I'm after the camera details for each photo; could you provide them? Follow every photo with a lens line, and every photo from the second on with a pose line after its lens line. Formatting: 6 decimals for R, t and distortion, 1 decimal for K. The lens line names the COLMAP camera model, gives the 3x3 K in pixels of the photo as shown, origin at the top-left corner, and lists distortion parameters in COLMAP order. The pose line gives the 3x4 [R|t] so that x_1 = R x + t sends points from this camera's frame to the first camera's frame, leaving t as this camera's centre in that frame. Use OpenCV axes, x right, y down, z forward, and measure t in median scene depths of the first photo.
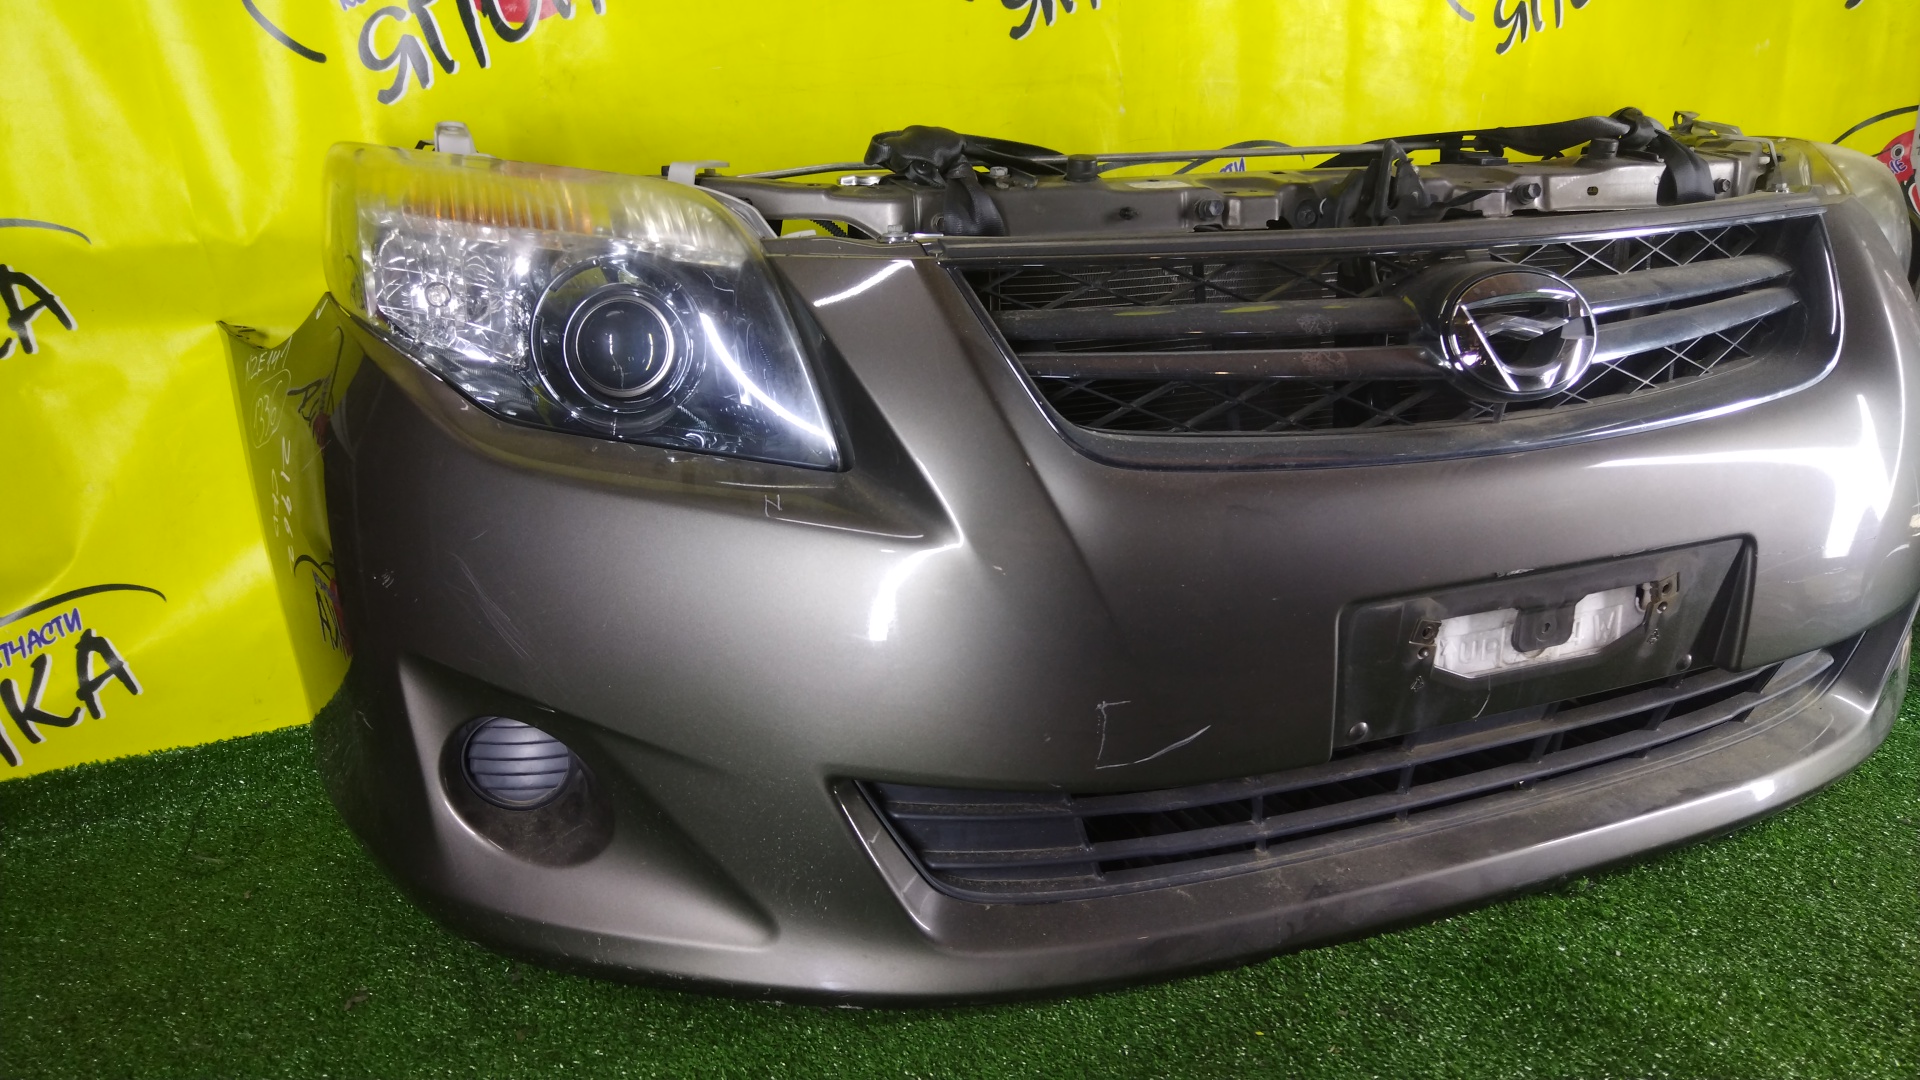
lens RADIAL K [[1247.0, 0, 972.3], [0, 1247.0, 540.0], [0, 0, 1]] dist [0.007467, 0.000677]
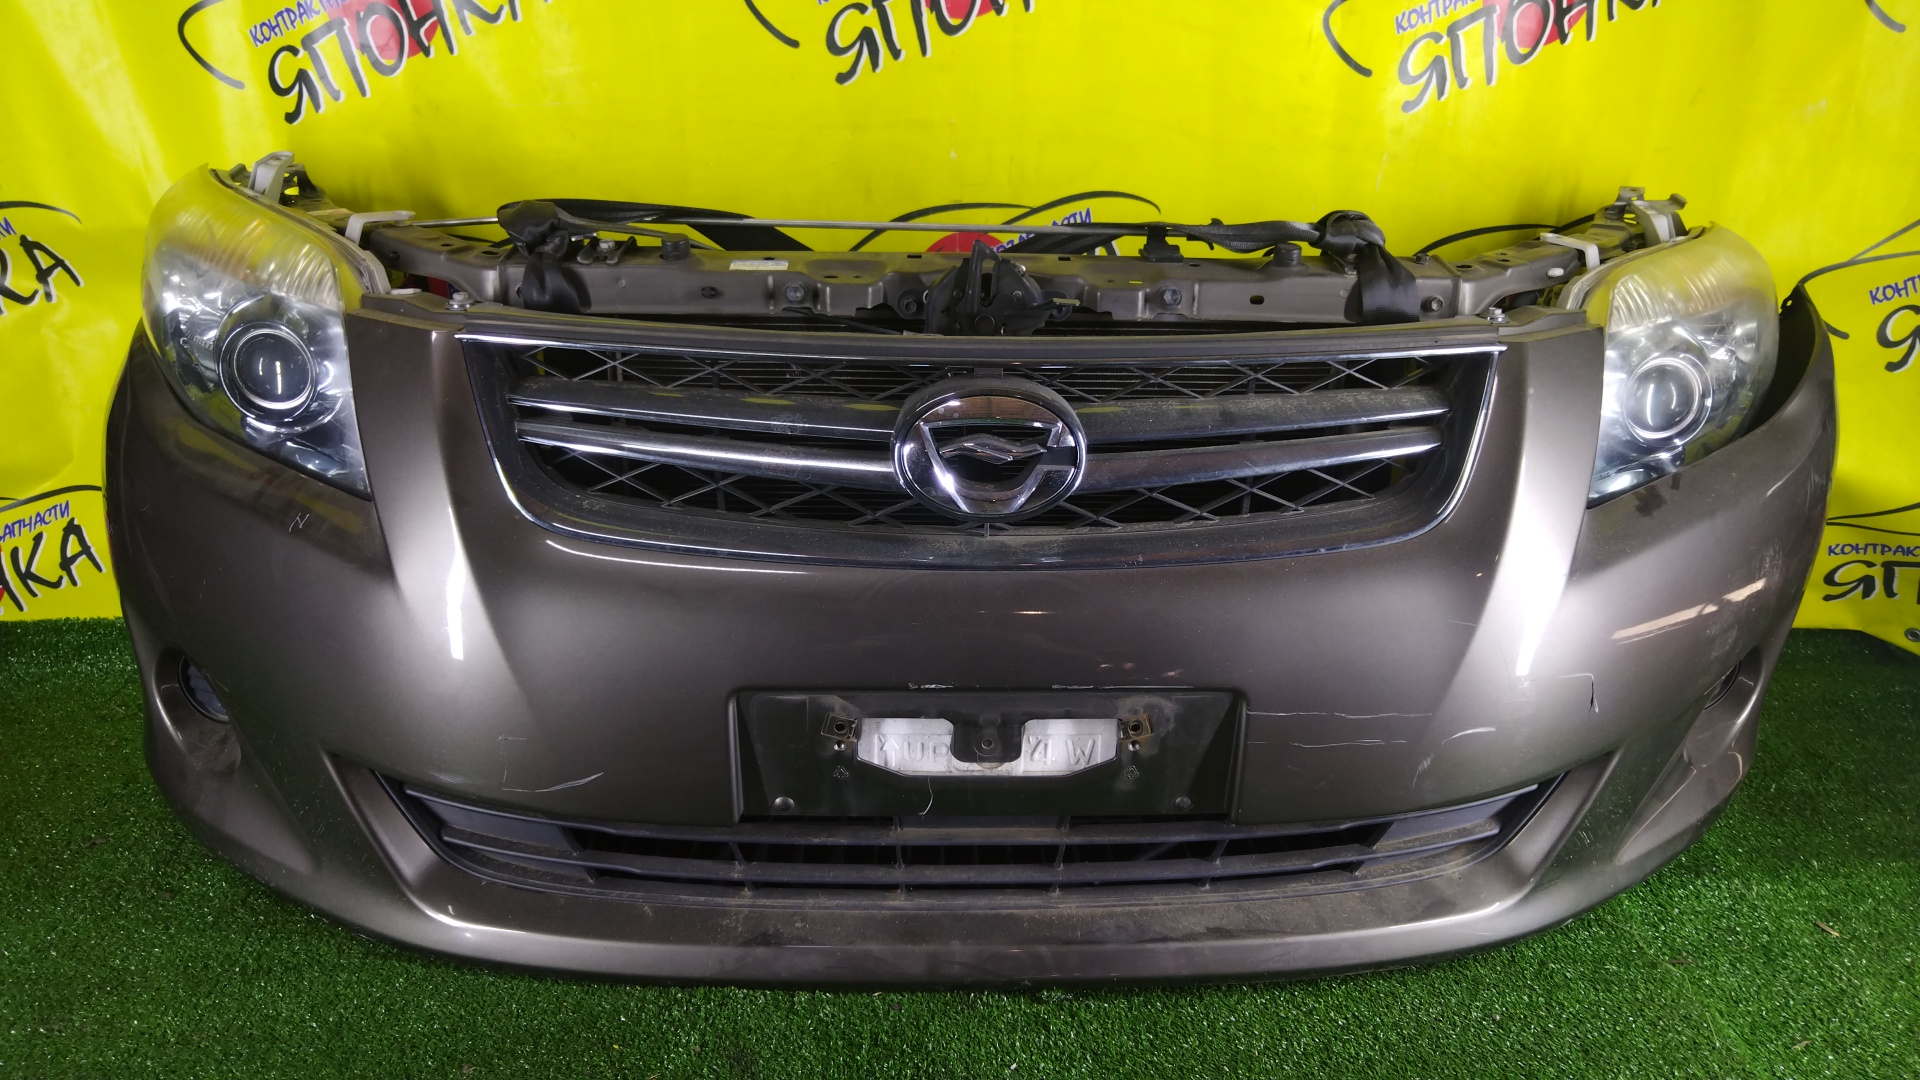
lens RADIAL K [[1247.0, 0, 965.6], [0, 1247.0, 541.2], [0, 0, 1]] dist [0.007467, 0.000677]
pose [[0.948207, 0.152807, -0.278484, 0.556634], [-0.137613, 0.987760, 0.073434, -0.131692], [0.286296, -0.031307, 0.957630, 0.018173]]
